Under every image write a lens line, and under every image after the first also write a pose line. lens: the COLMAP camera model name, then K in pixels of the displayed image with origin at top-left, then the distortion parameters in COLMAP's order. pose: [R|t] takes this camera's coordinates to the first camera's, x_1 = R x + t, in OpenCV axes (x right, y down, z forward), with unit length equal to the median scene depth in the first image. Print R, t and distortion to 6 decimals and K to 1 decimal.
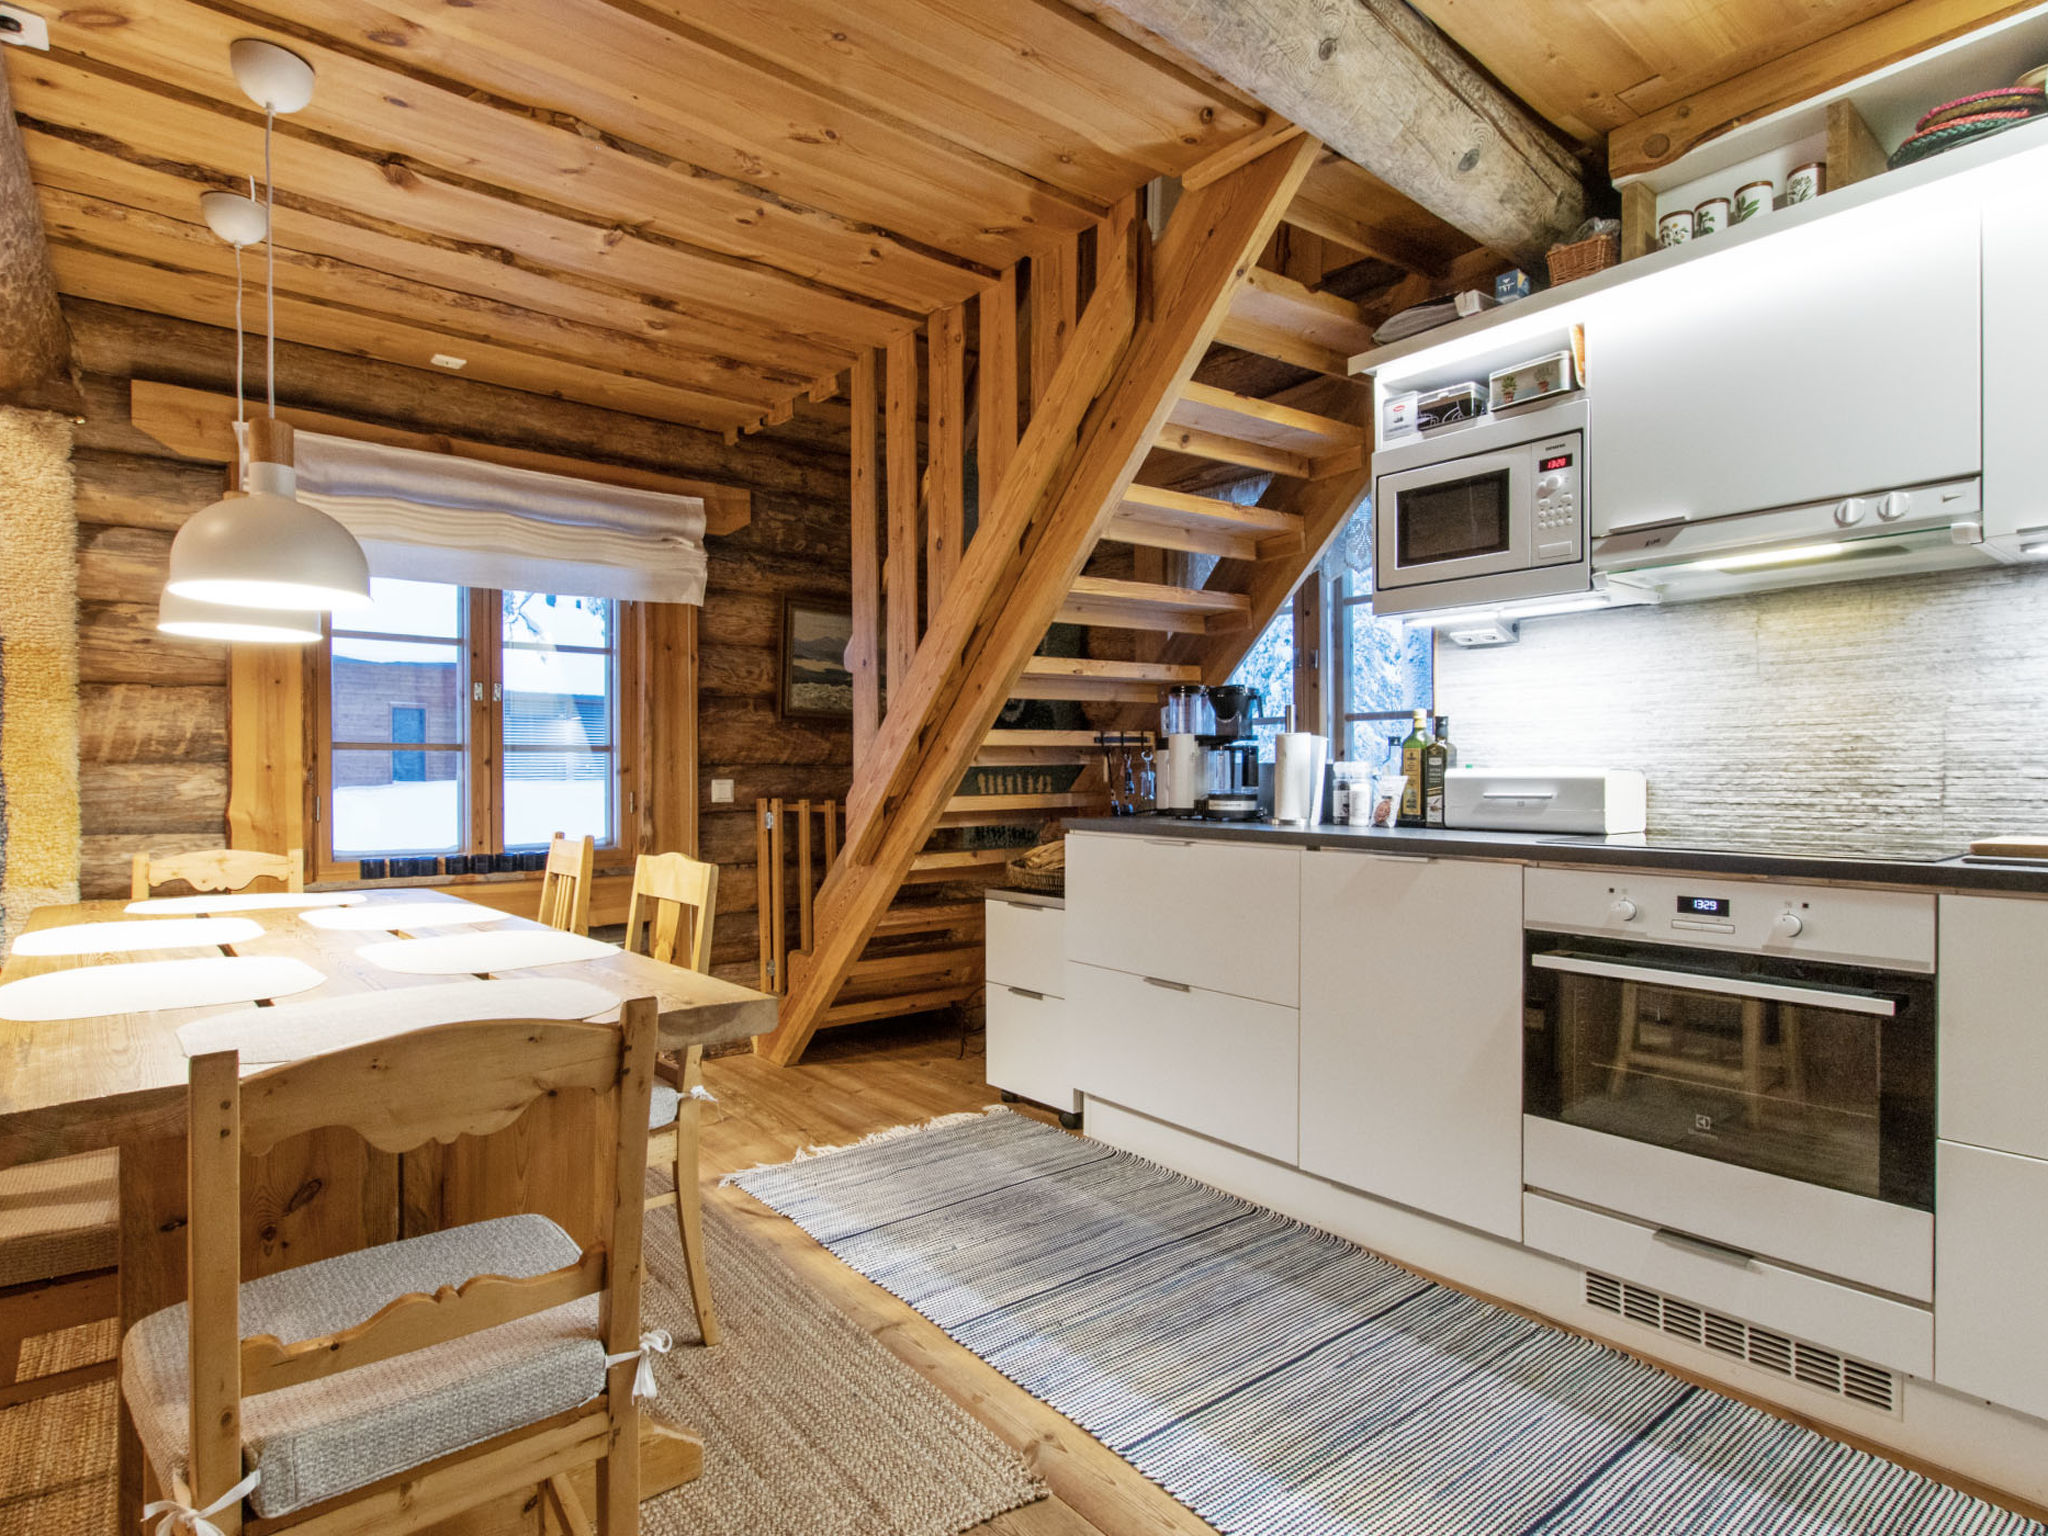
lens RADIAL K [[1140.4, 0, 1024.0], [0, 1140.4, 768.0], [0, 0, 1]] dist [0.003580, 0.000428]
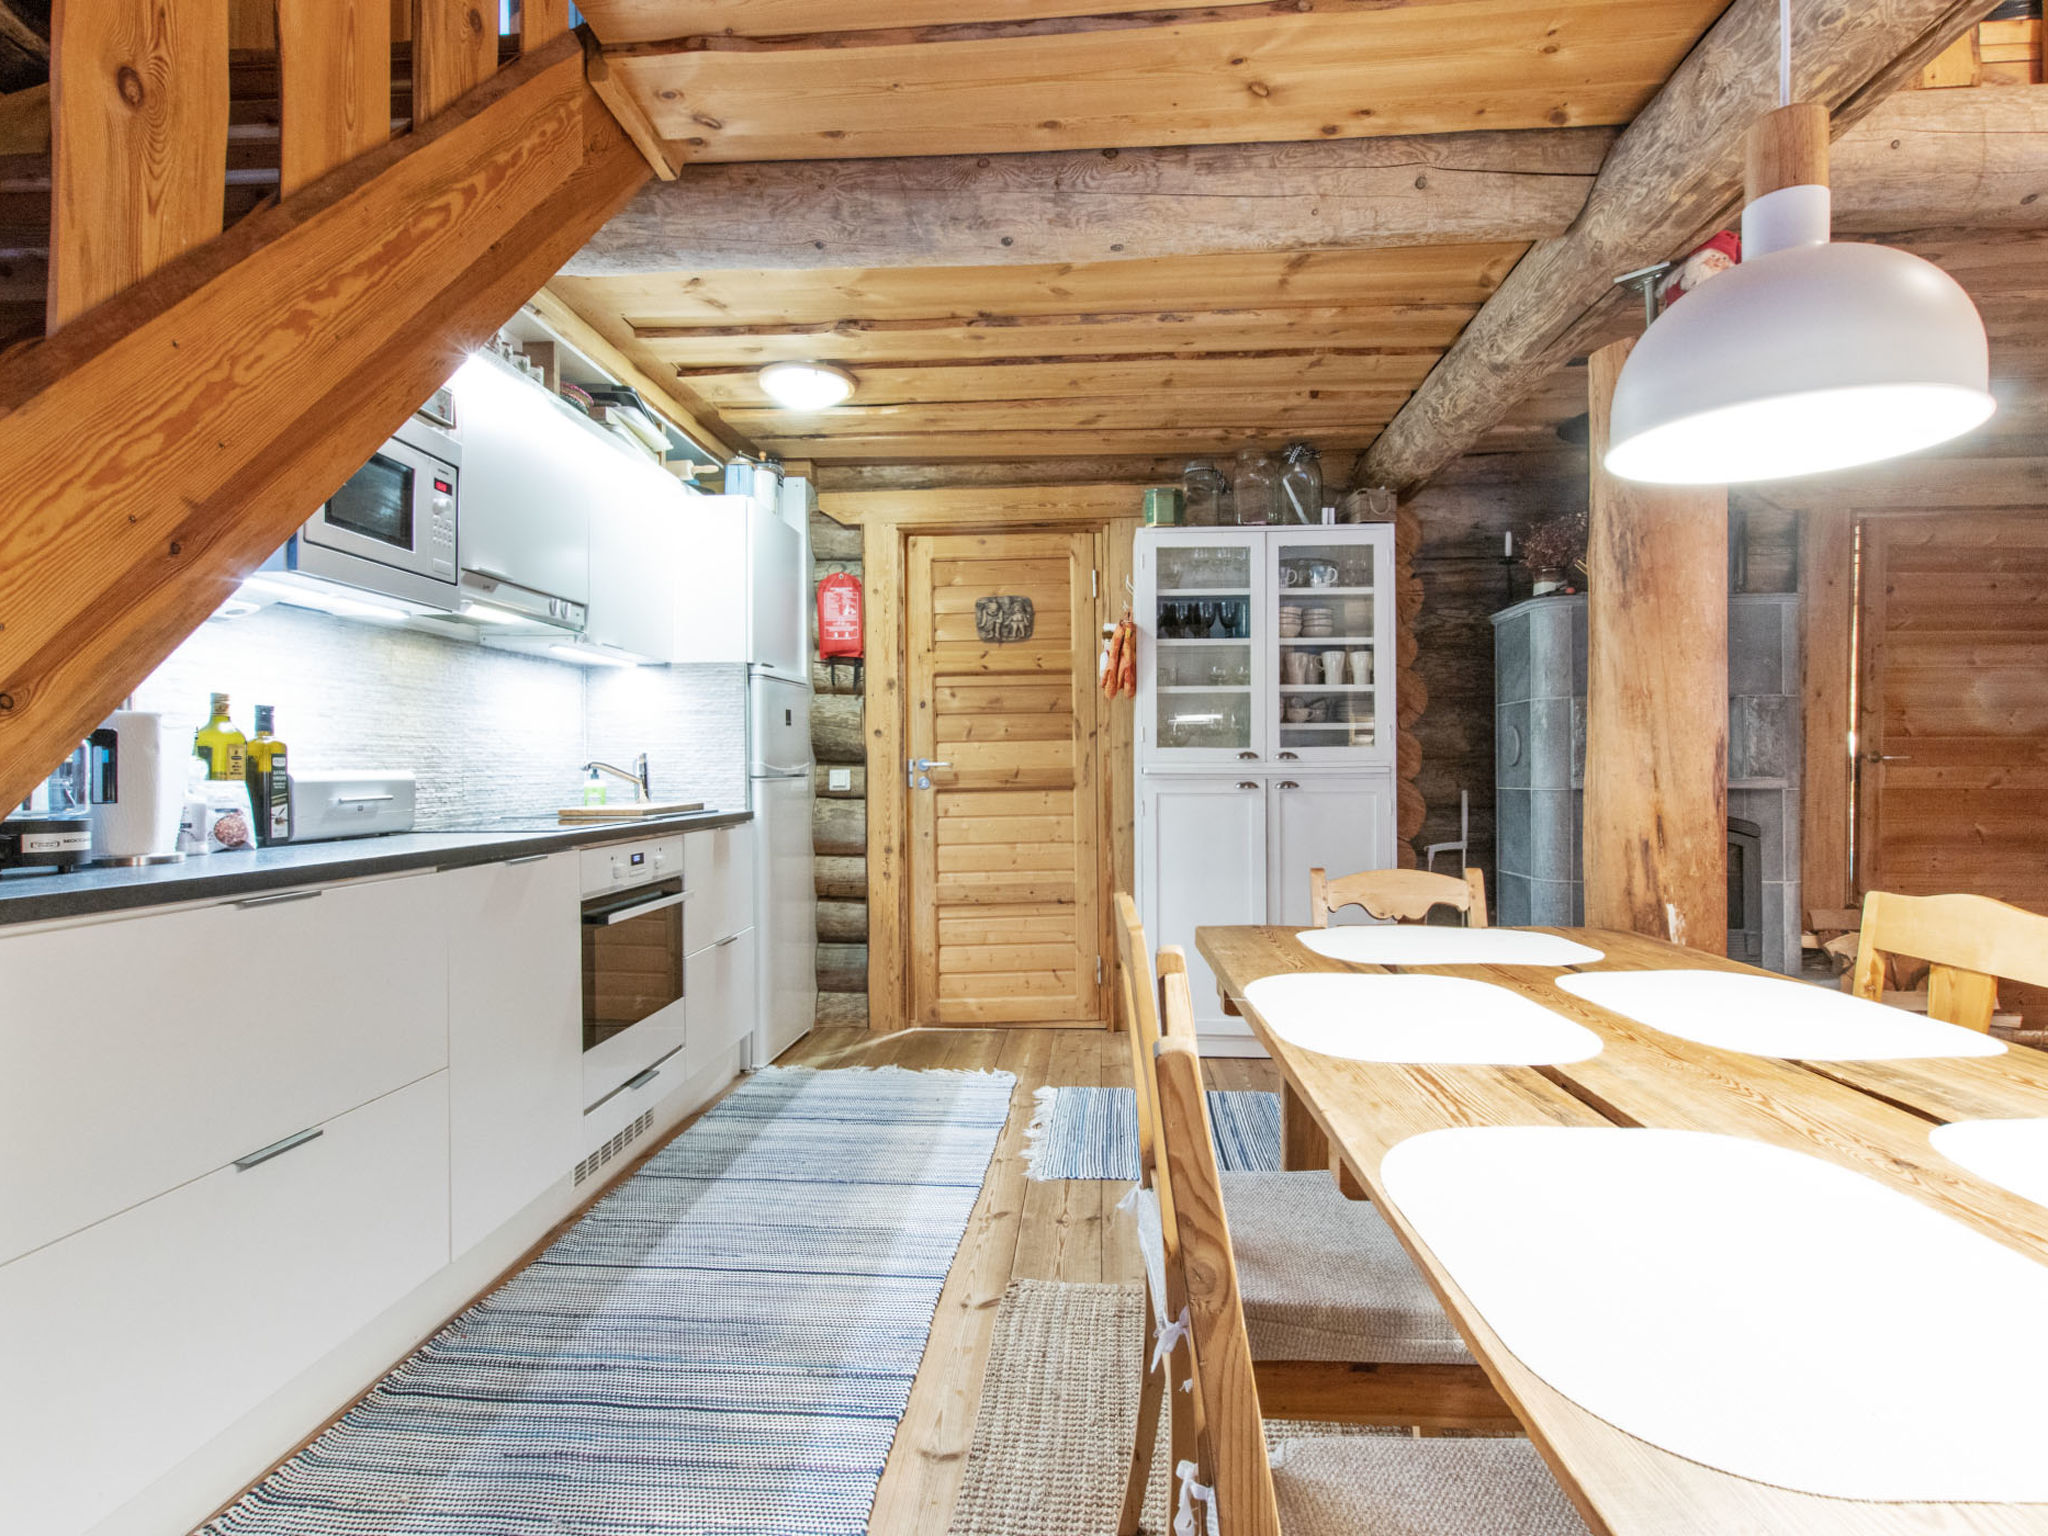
lens RADIAL K [[1054.3, 0, 1024.0], [0, 1054.3, 768.0], [0, 0, 1]] dist [-0.000193, -0.000635]
pose [[-0.733803, 0.003942, 0.679351, -0.331593], [0.003501, 0.999992, -0.002021, 0.000949], [-0.679353, 0.000896, -0.733811, 0.739984]]
